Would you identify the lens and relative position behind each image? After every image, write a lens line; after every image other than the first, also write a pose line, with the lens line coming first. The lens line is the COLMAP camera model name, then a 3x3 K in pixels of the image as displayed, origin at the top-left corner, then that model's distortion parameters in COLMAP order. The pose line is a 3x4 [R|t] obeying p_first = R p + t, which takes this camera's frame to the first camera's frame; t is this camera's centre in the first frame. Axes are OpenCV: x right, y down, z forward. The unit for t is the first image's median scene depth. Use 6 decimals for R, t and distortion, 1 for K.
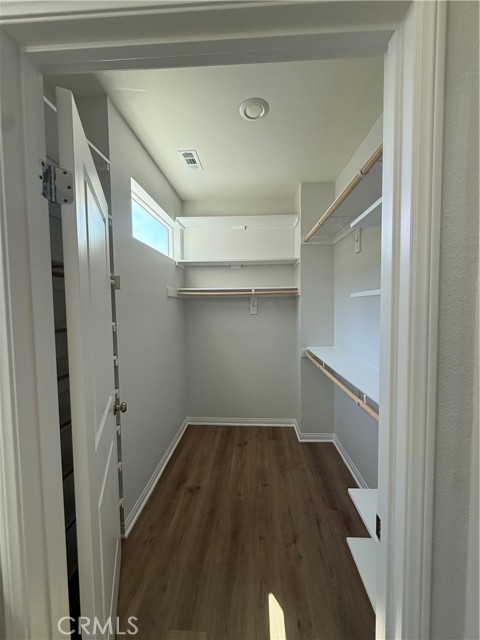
lens RADIAL K [[256.2, 0, 240.0], [0, 256.2, 320.0], [0, 0, 1]] dist [-0.000877, -0.000372]
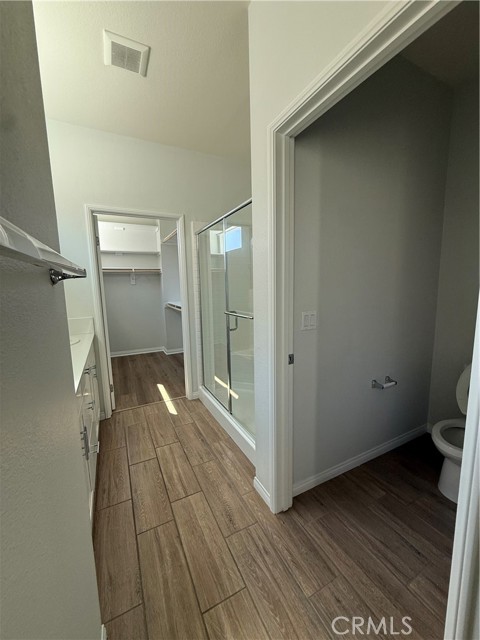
lens RADIAL K [[256.2, 0, 240.0], [0, 256.2, 320.0], [0, 0, 1]] dist [-0.000877, -0.000372]
pose [[0.868233, -0.072092, 0.490892, -0.187952], [0.037107, 0.996052, 0.080647, 0.103212], [-0.494768, -0.051805, 0.867480, -0.810985]]
